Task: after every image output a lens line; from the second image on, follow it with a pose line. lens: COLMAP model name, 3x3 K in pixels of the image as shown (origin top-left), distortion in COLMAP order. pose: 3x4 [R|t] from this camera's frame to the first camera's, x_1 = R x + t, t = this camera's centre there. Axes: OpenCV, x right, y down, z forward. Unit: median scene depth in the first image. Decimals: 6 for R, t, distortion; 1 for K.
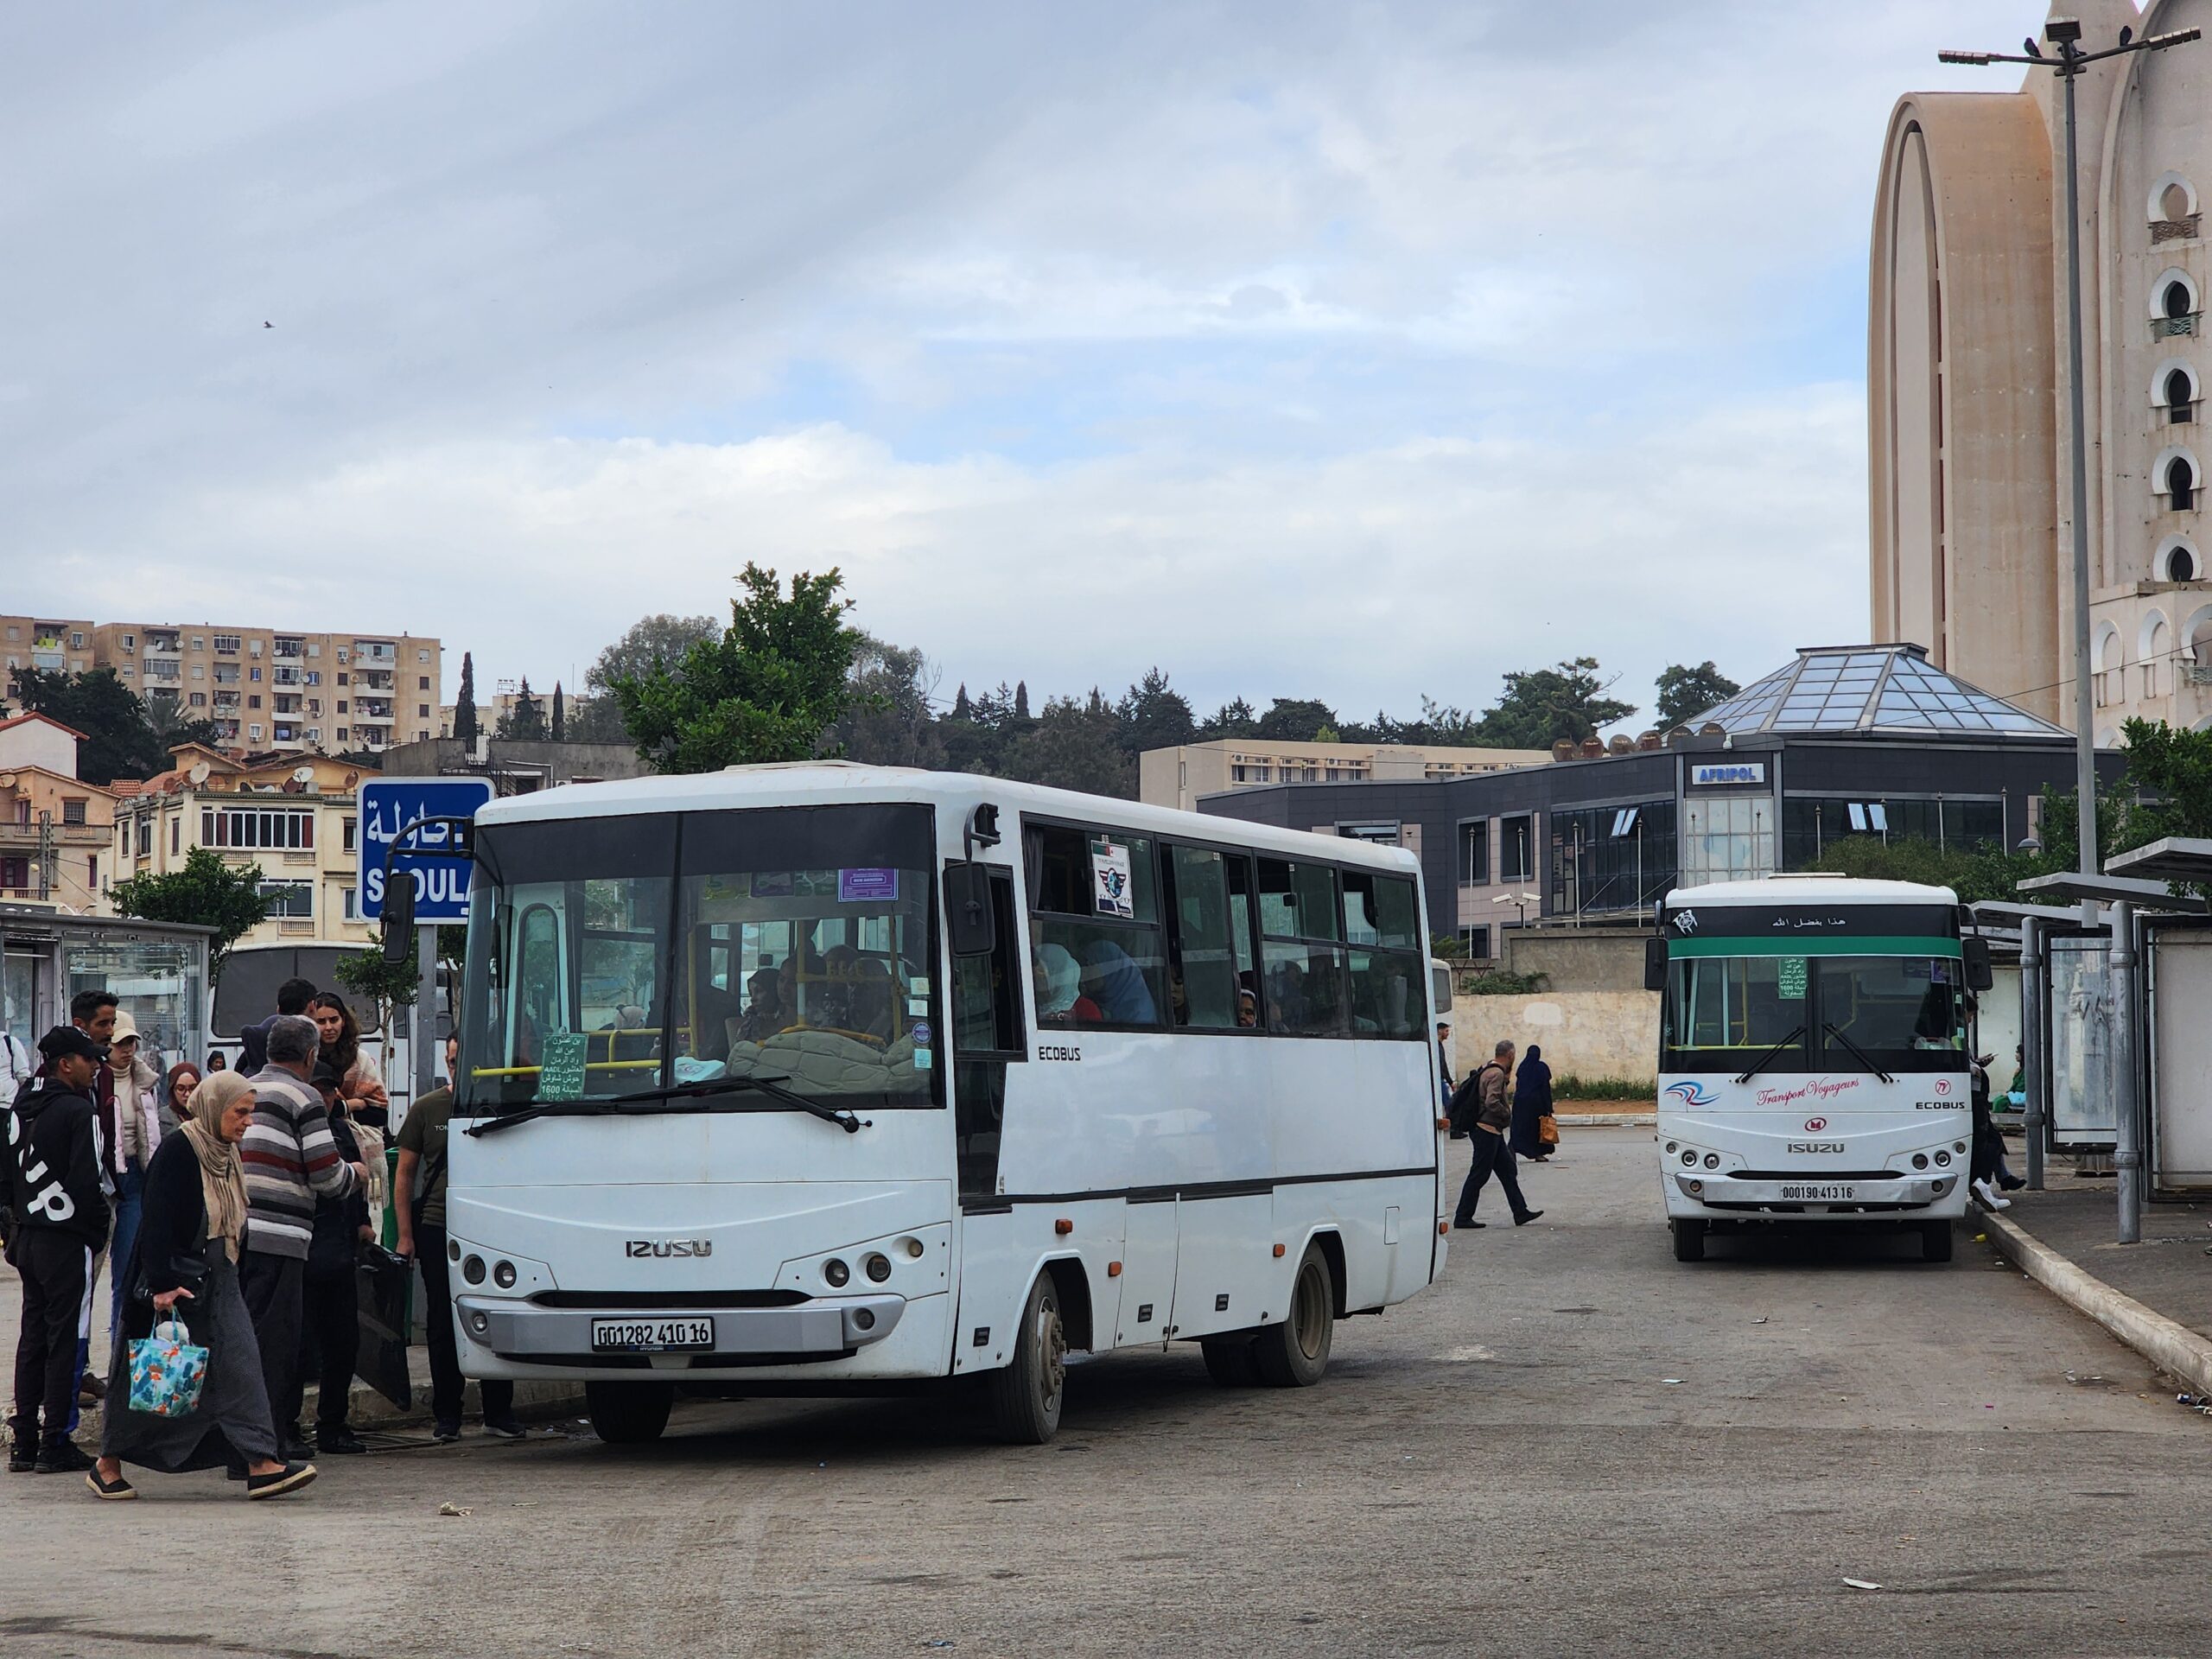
lens RADIAL K [[4366.4, 0, 1106.5], [0, 4366.4, 827.7], [0, 0, 1]] dist [-0.097309, 0.000000]
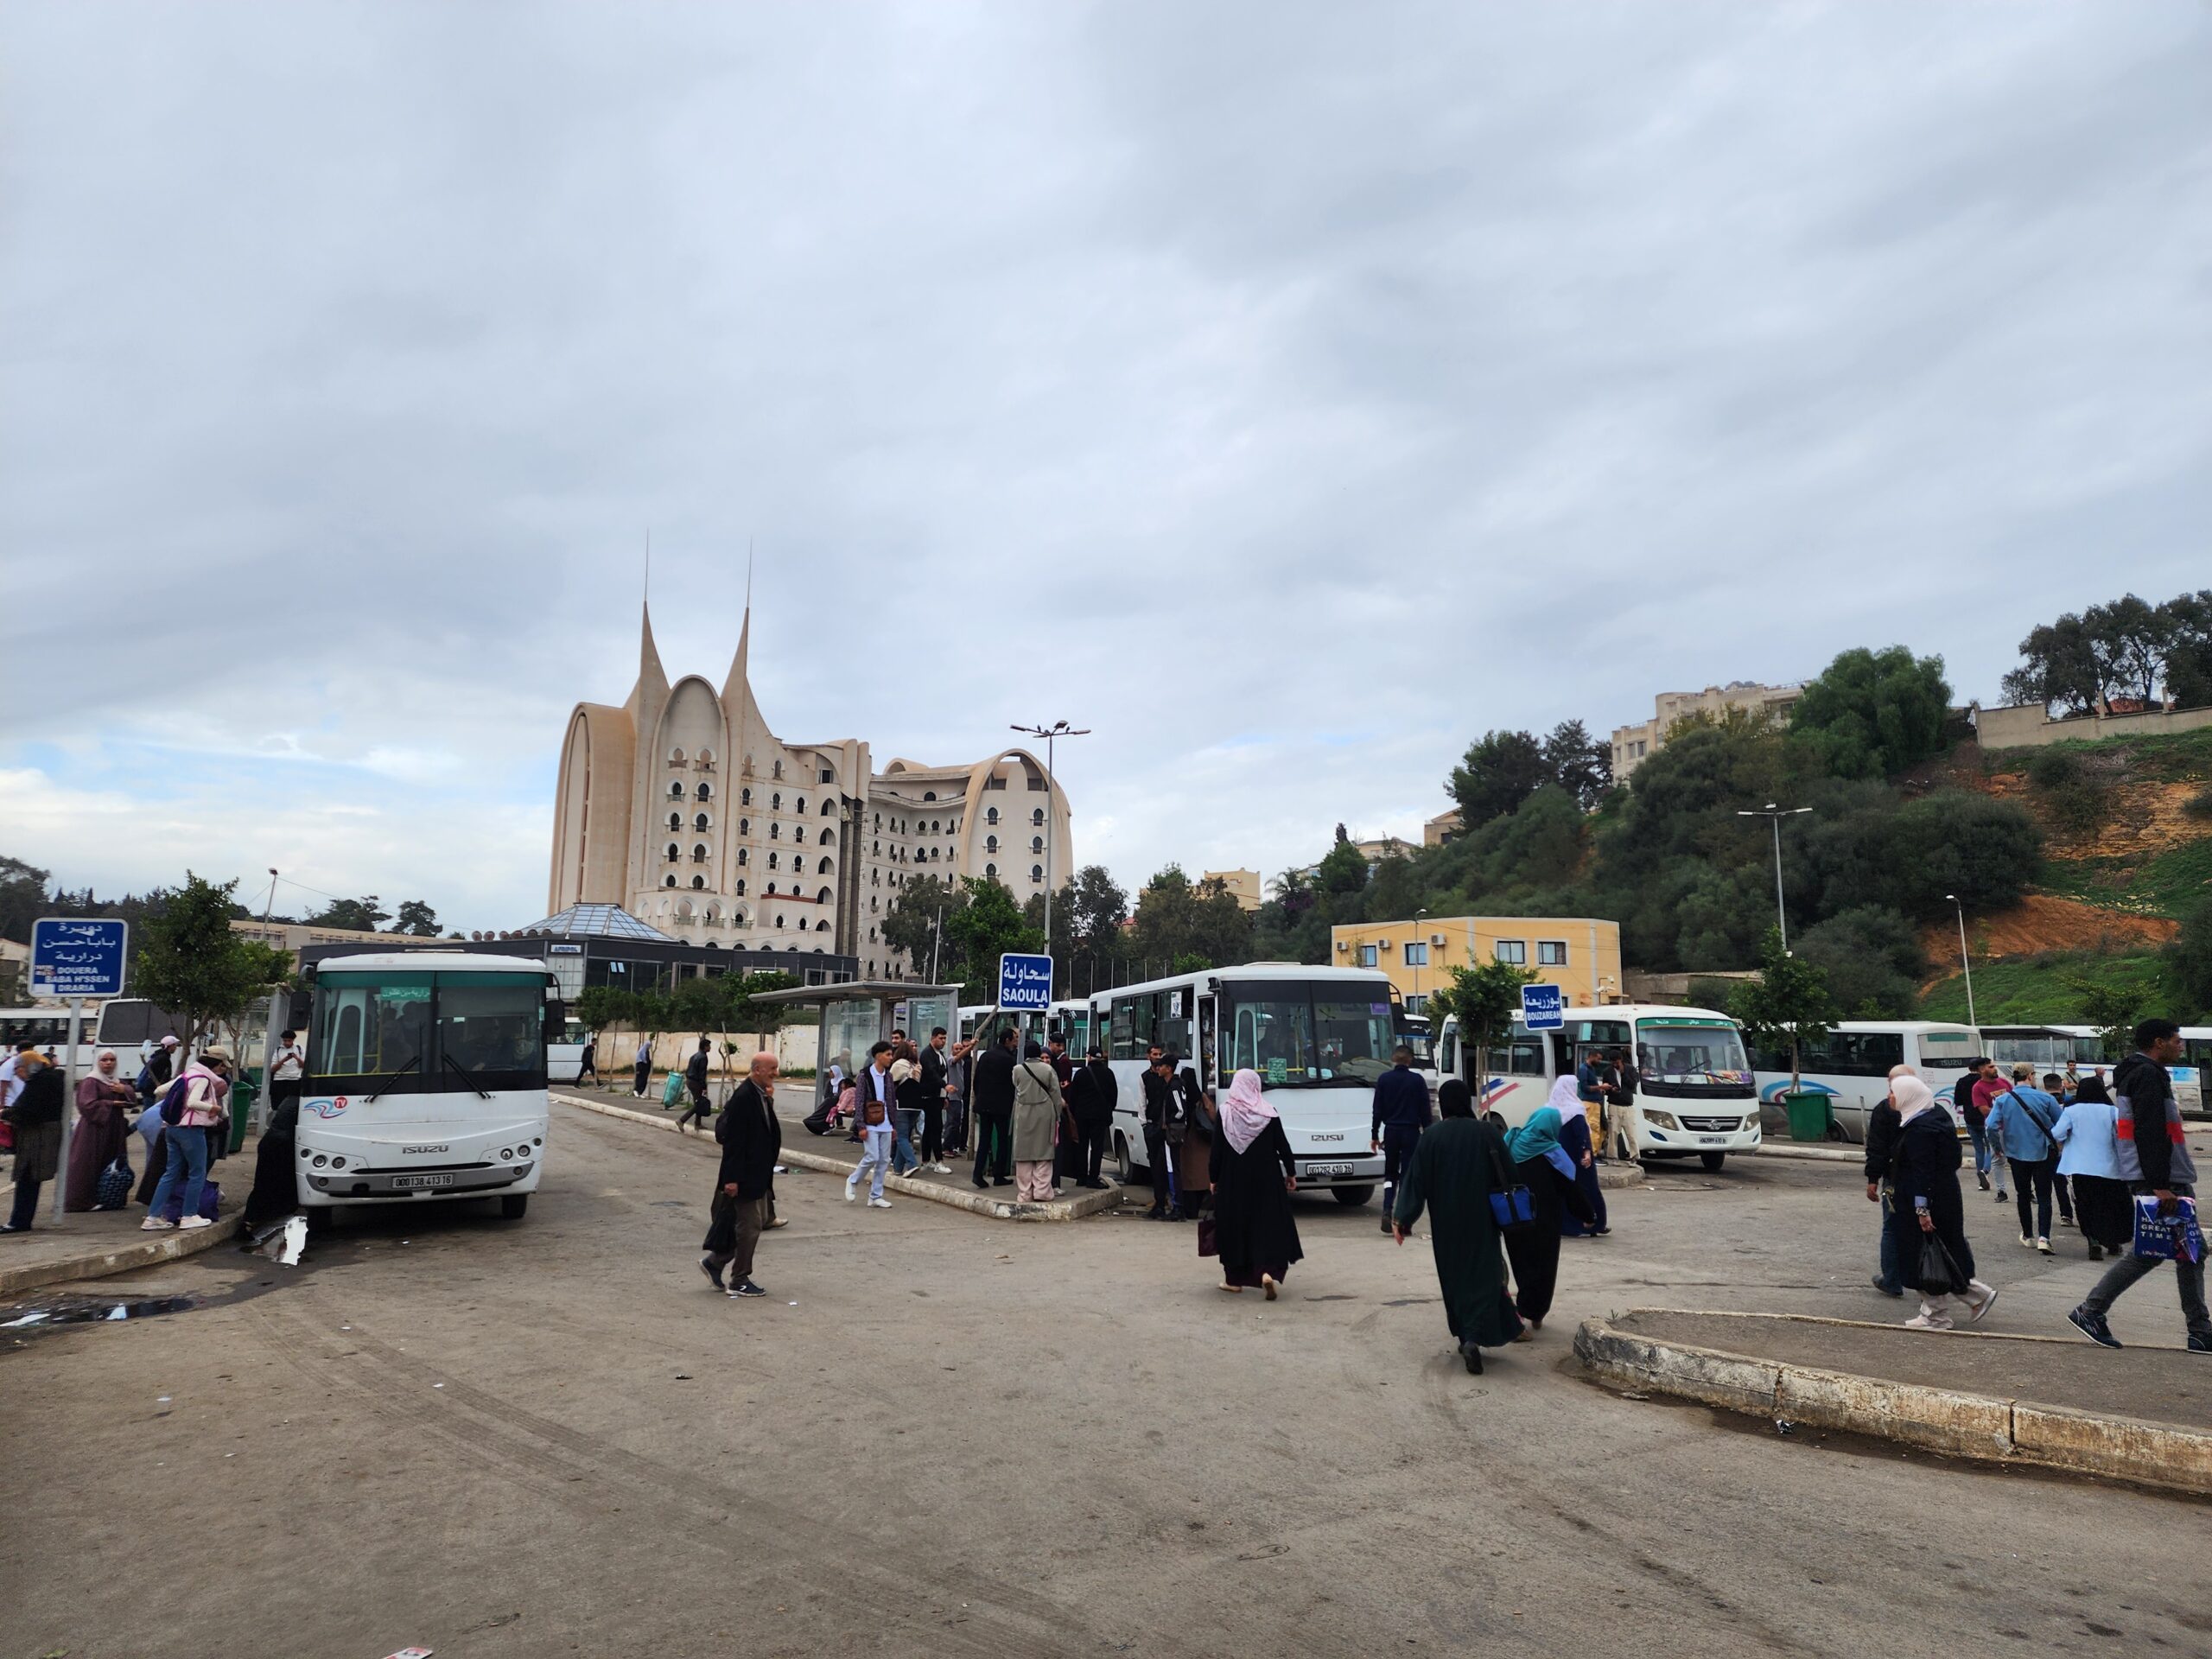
lens RADIAL K [[1478.9, 0, 1108.7], [0, 1478.9, 825.6], [0, 0, 1]] dist [0.009690, 0.001257]
pose [[0.699833, 0.106353, 0.706345, -0.241325], [-0.036847, 0.992912, -0.112993, 0.002484], [-0.713355, 0.053050, 0.698792, 0.112637]]
